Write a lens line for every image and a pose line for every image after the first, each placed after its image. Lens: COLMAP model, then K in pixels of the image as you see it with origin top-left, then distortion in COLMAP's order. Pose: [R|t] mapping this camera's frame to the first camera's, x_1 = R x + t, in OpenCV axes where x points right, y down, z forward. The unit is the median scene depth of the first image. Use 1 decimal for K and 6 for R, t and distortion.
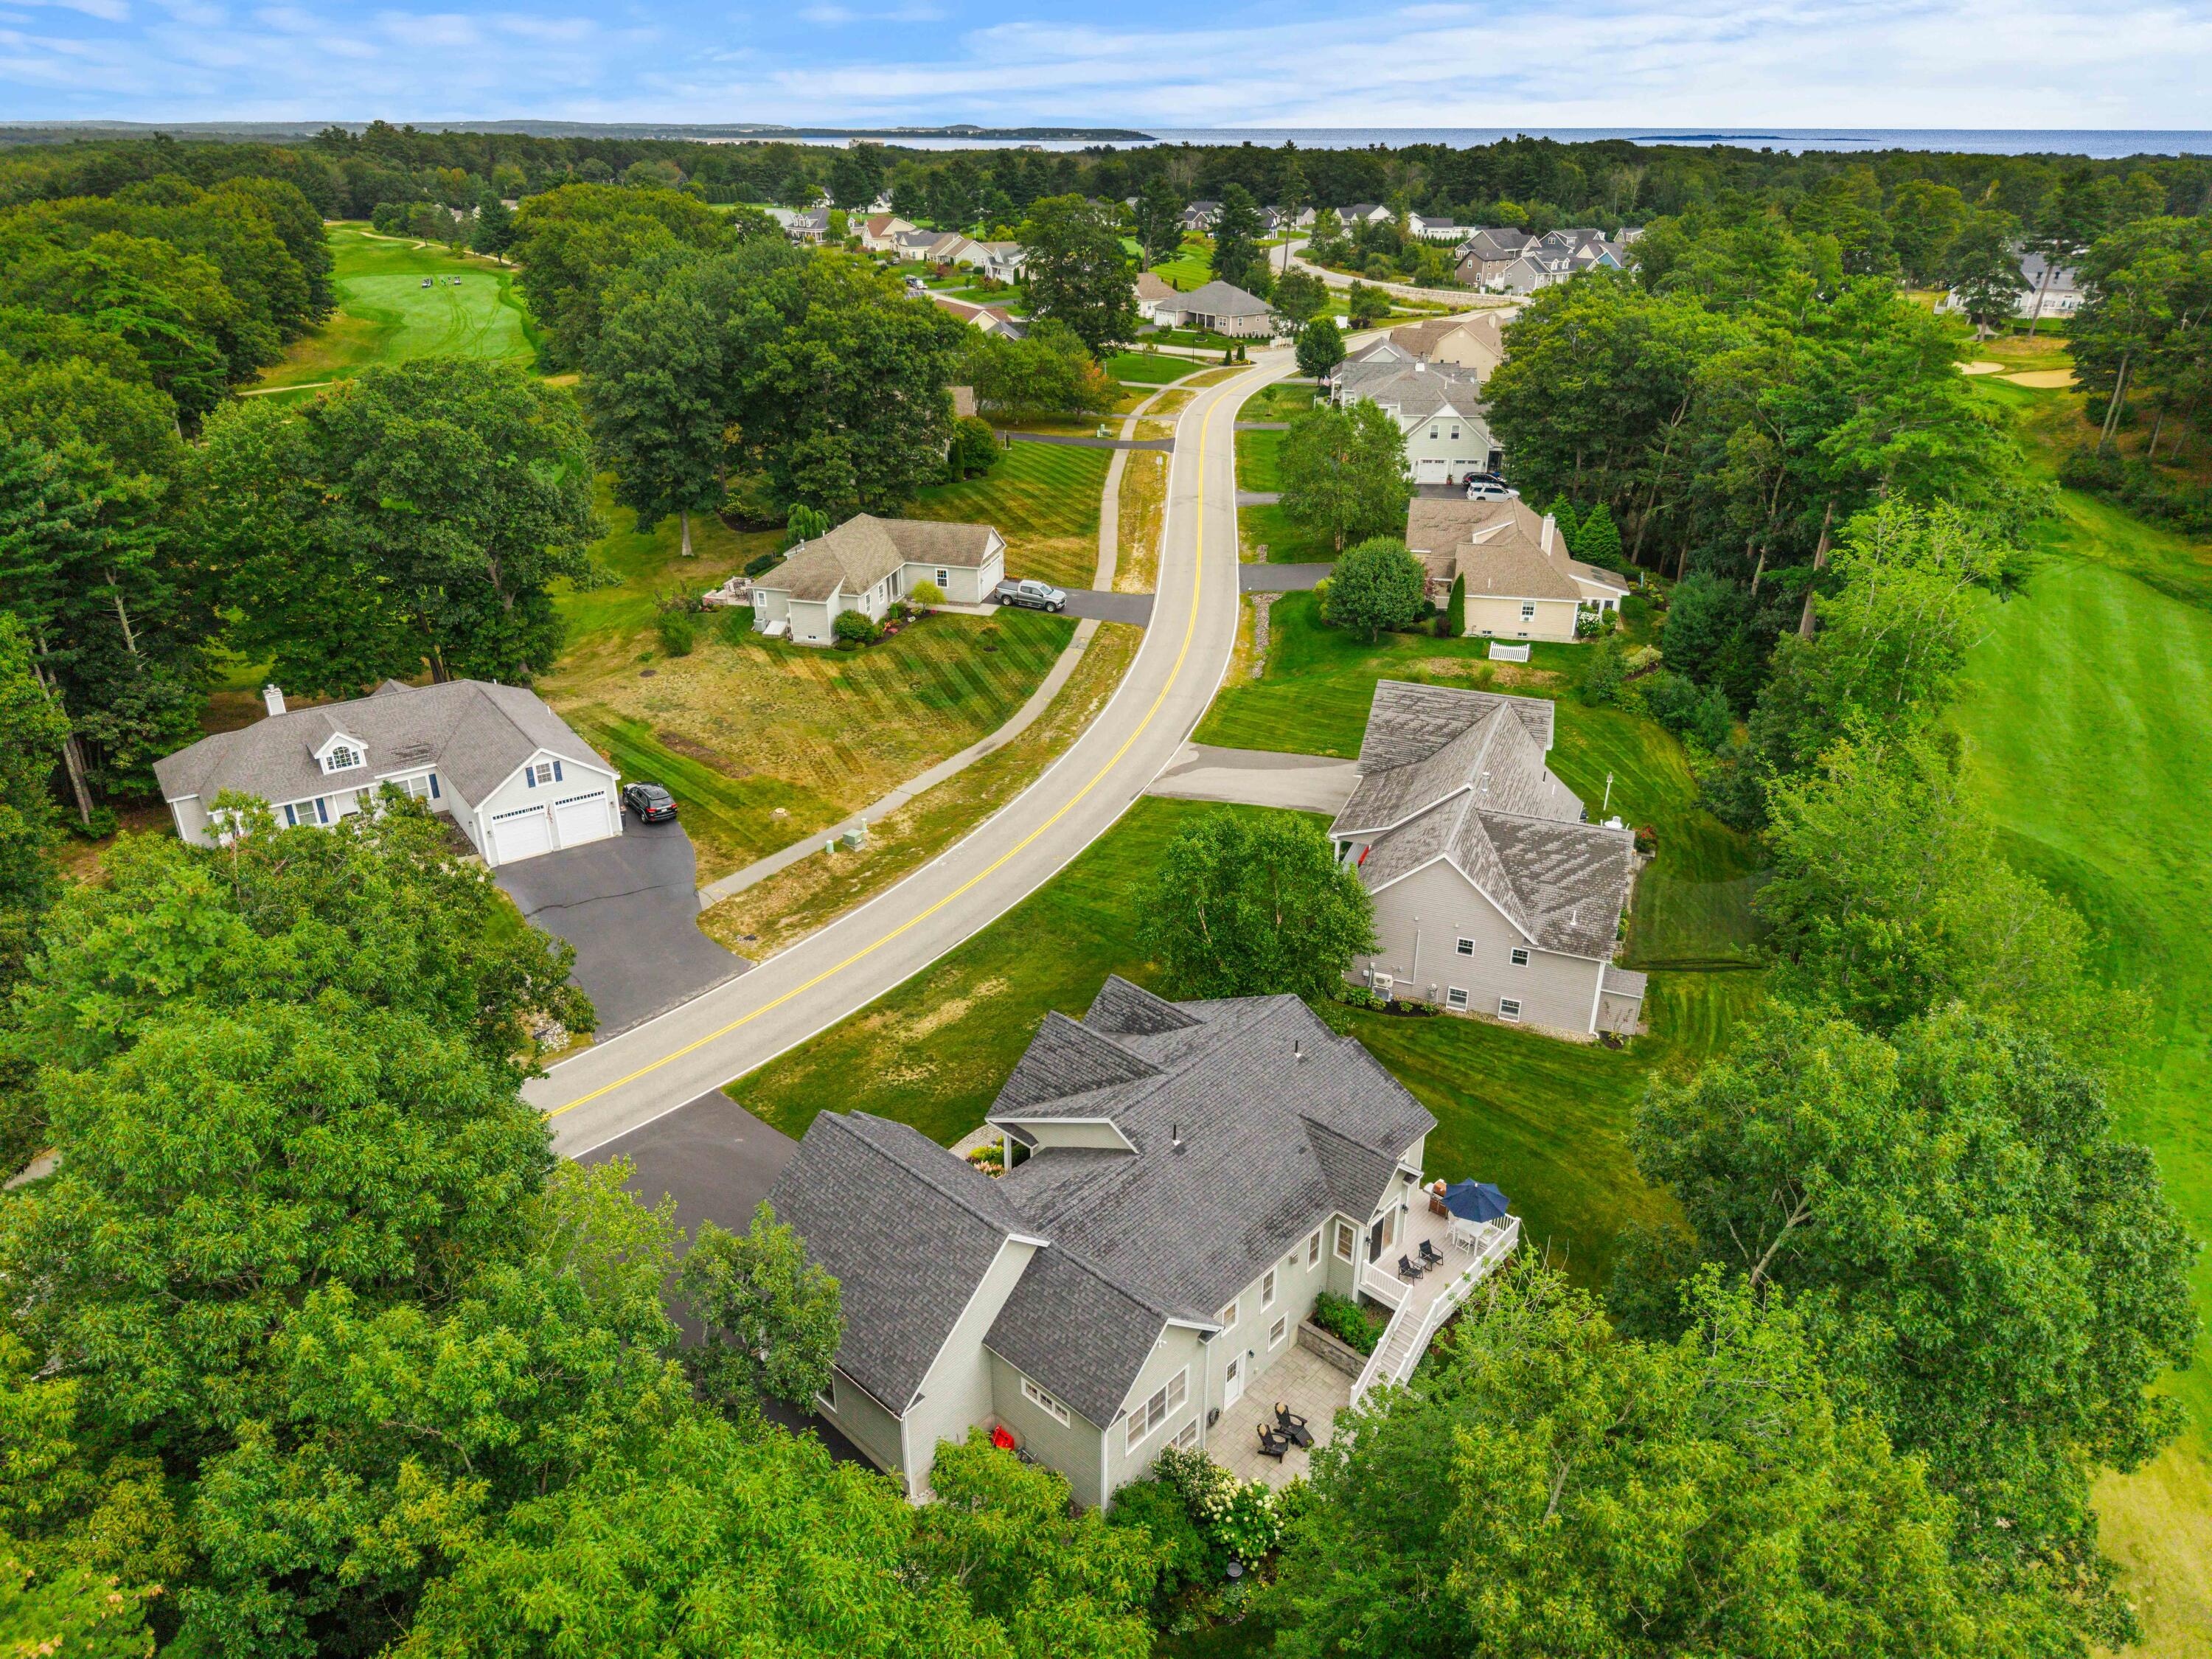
lens RADIAL K [[1473.5, 0, 1098.7], [0, 1473.5, 836.5], [0, 0, 1]] dist [0.044251, -0.049857]
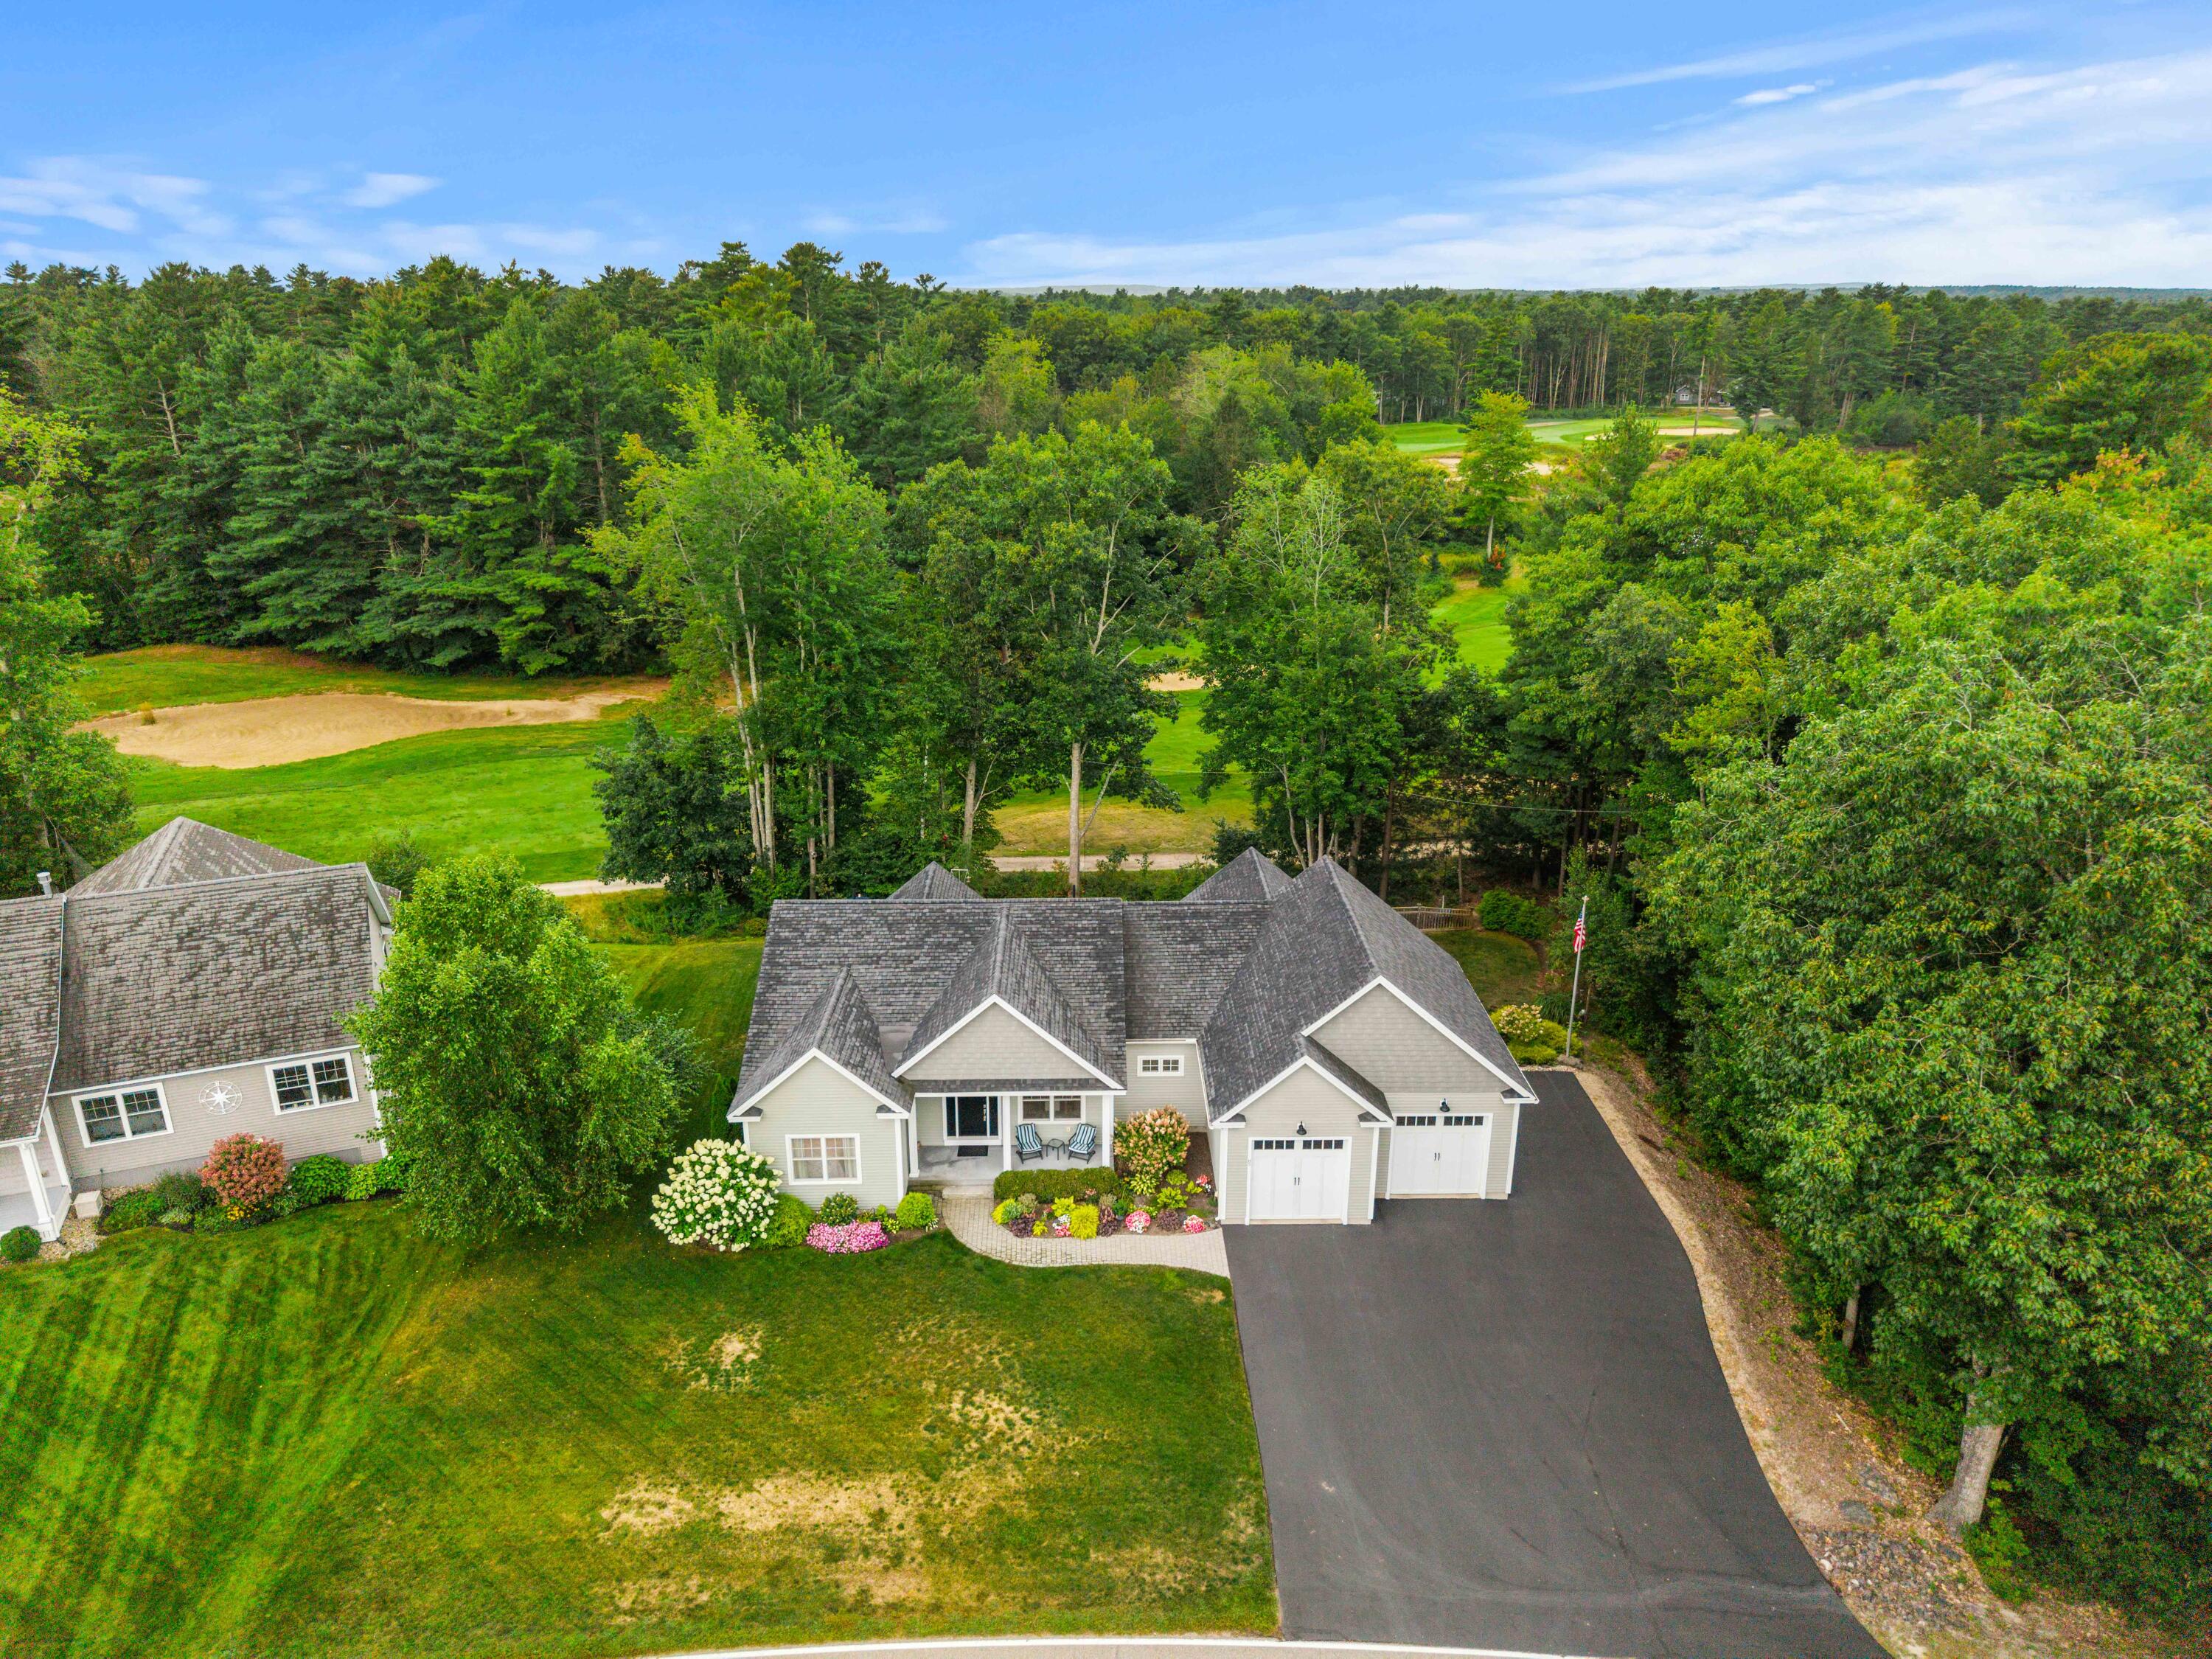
lens RADIAL K [[1473.5, 0, 1097.9], [0, 1473.5, 824.9], [0, 0, 1]] dist [0.044251, -0.049857]
pose [[-0.686058, -0.260729, 0.679224, -0.359683], [0.309150, 0.740635, 0.596562, -0.239971], [-0.658598, 0.619258, -0.427514, 0.830651]]
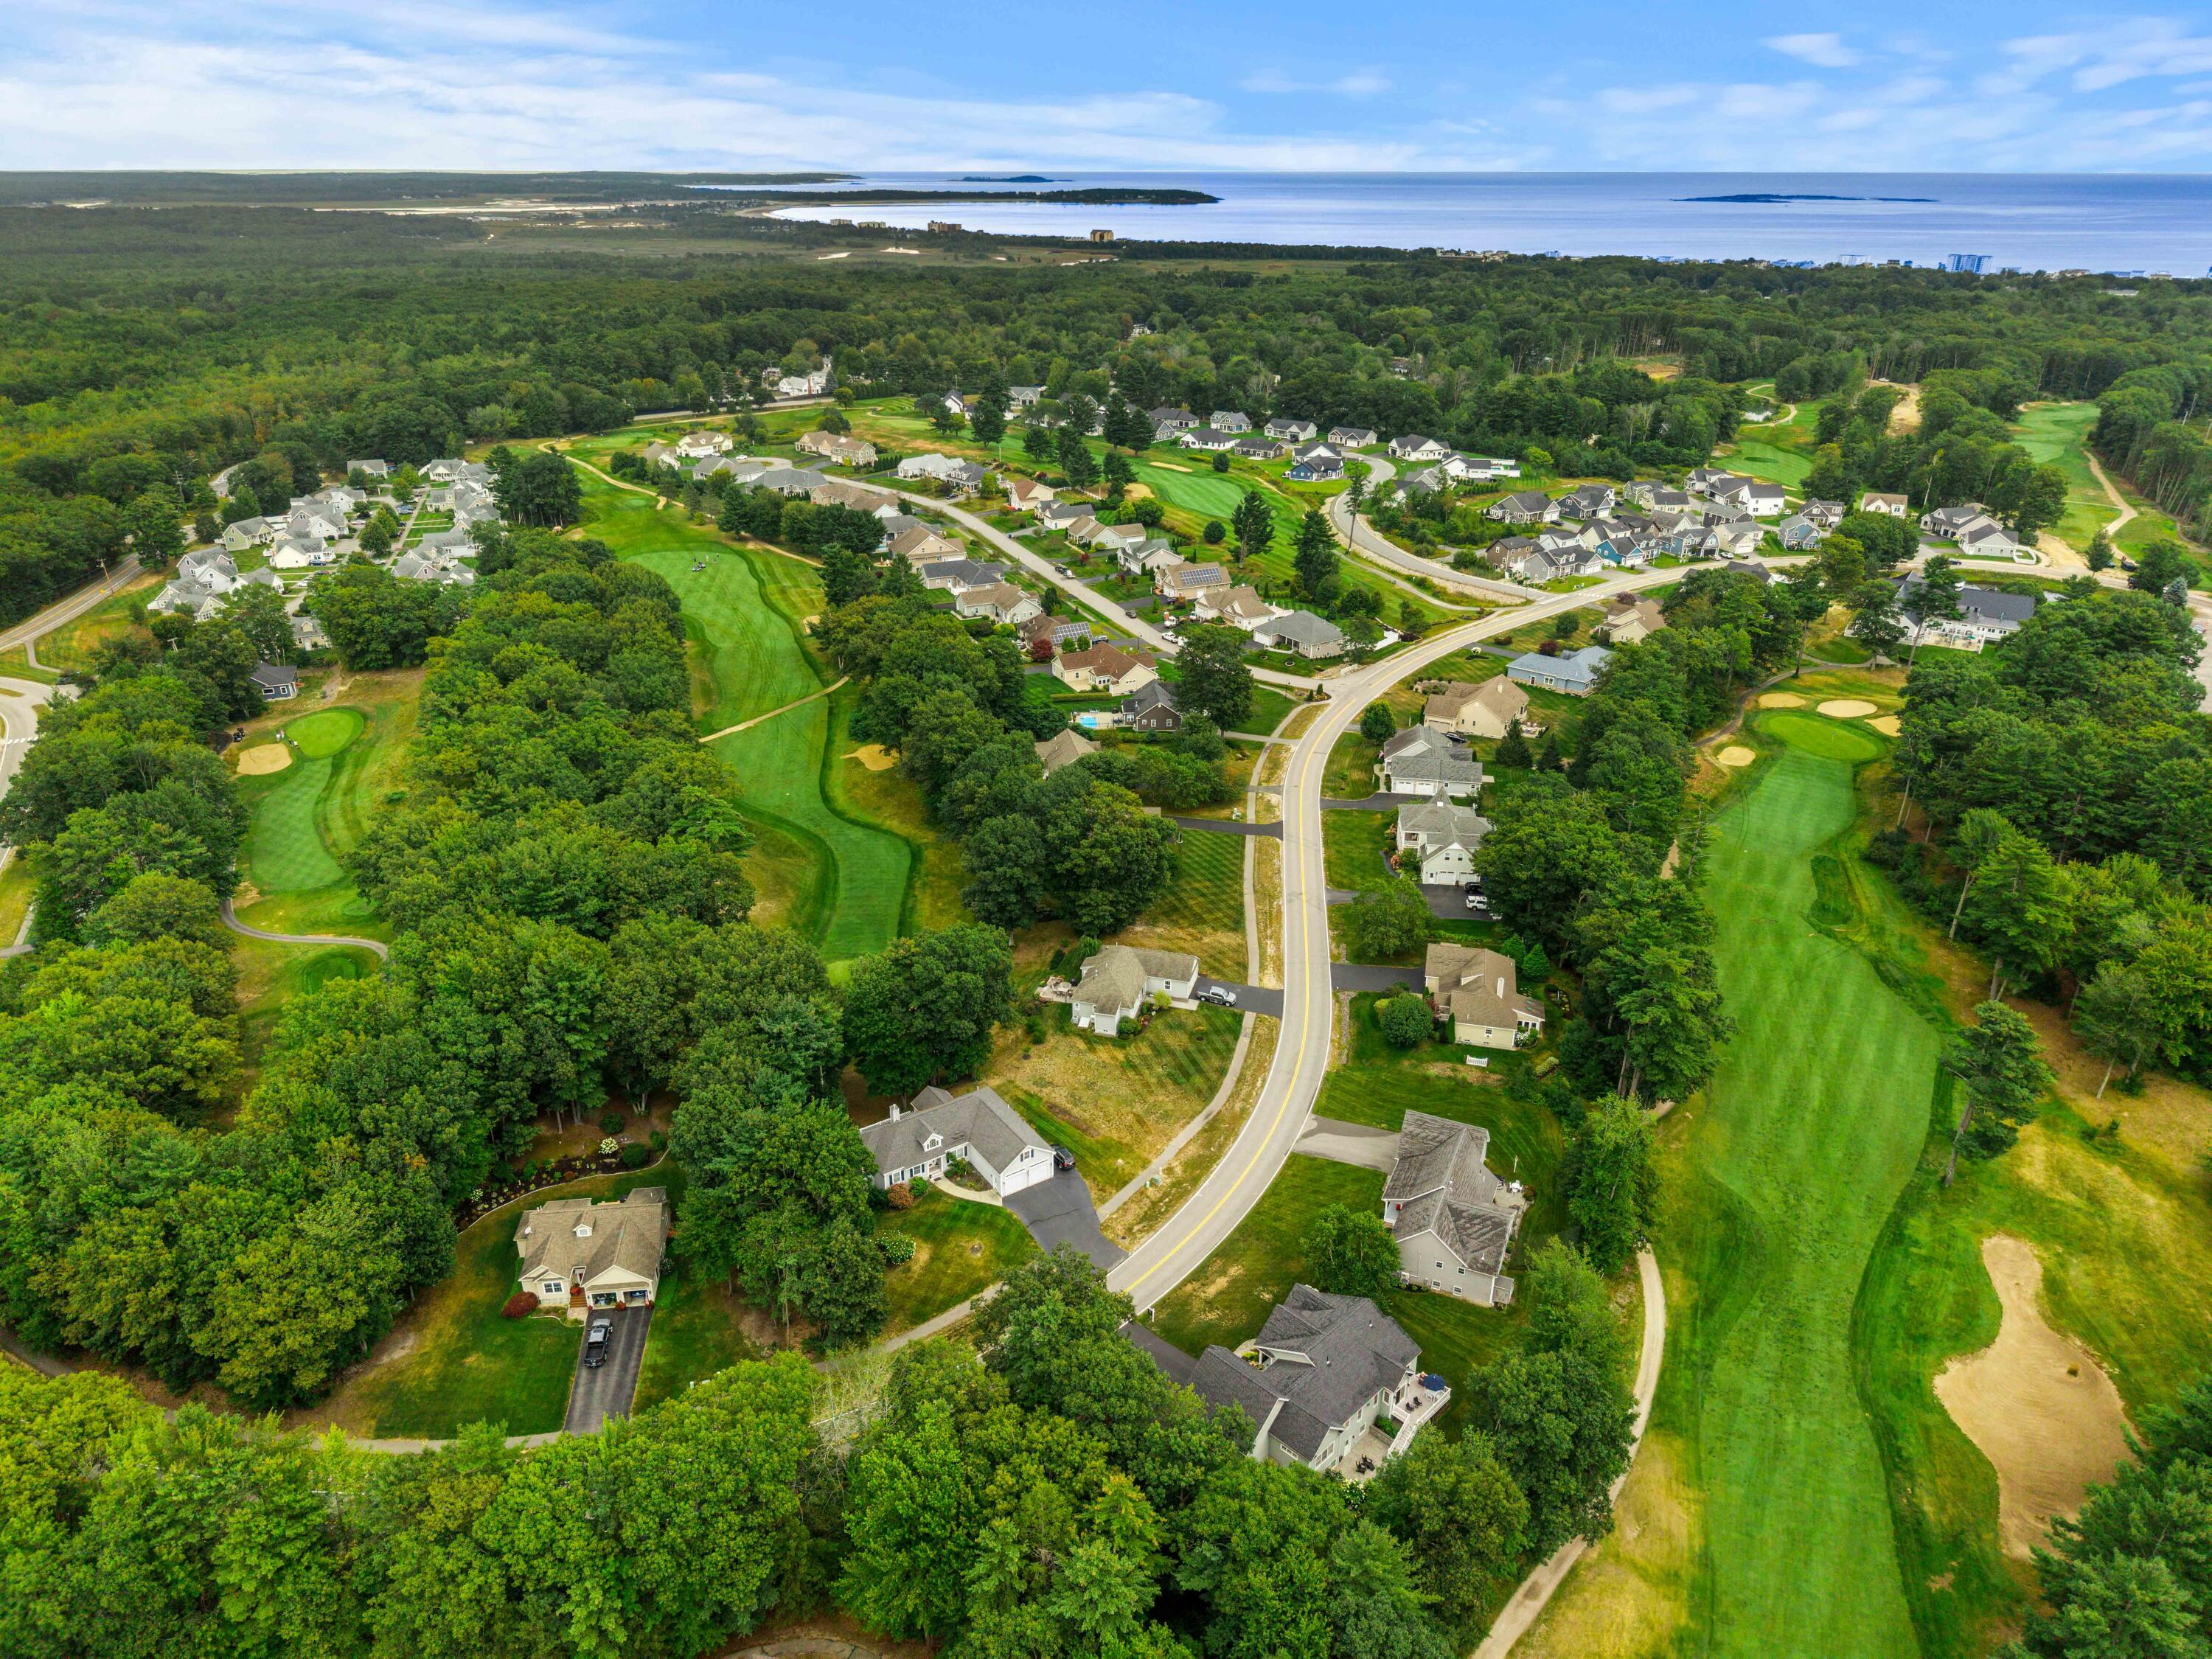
lens RADIAL K [[1473.5, 0, 1108.9], [0, 1473.5, 831.2], [0, 0, 1]] dist [0.044251, -0.049857]
pose [[0.999489, 0.018522, -0.026035, -0.191599], [-0.019266, 0.999405, -0.028600, -0.442673], [0.025489, 0.029087, 0.999252, -1.159421]]
